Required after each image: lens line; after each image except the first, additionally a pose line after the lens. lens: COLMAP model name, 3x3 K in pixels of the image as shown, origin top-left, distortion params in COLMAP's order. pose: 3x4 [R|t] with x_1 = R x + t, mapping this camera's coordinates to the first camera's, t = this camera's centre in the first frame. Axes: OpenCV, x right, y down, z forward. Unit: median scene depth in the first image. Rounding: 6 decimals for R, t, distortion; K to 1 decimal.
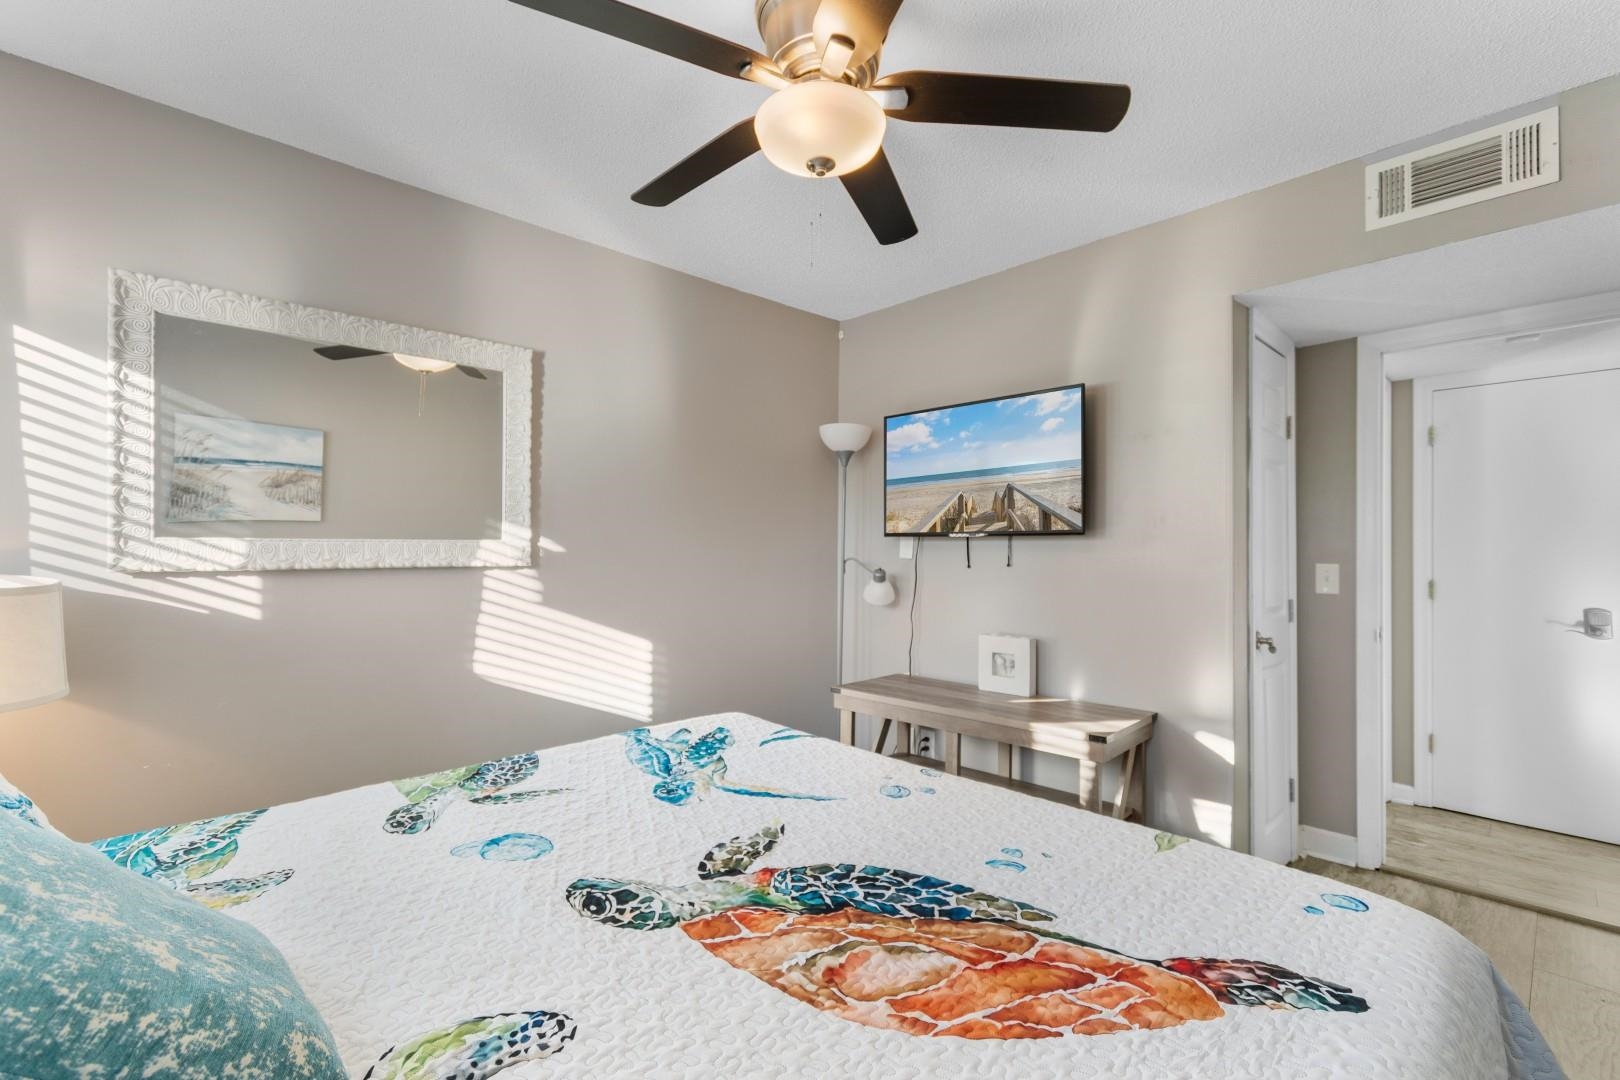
lens RADIAL K [[718.1, 0, 808.7], [0, 718.1, 559.1], [0, 0, 1]] dist [-0.002468, -0.000282]
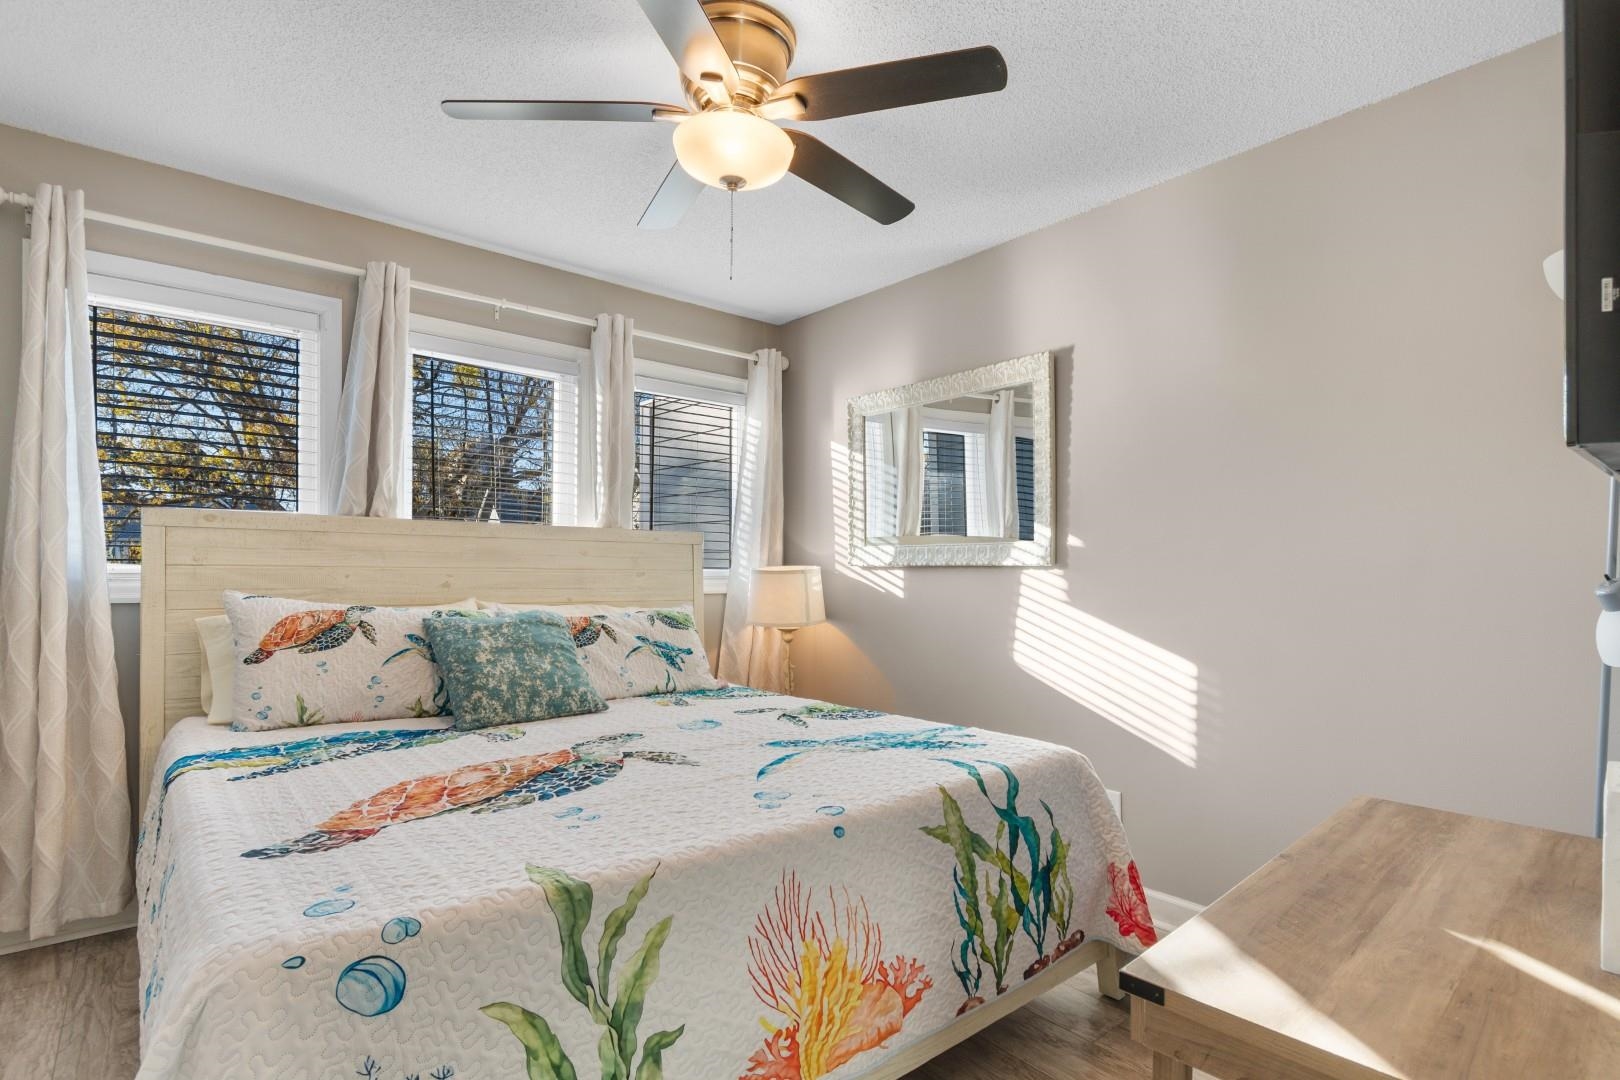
lens RADIAL K [[806.6, 0, 811.0], [0, 806.6, 568.9], [0, 0, 1]] dist [0.000988, 0.000285]
pose [[-0.073508, -0.003271, -0.997289, 1.027224], [-0.012515, 0.999919, -0.002357, 0.031071], [0.997216, 0.012308, -0.073543, 1.002249]]
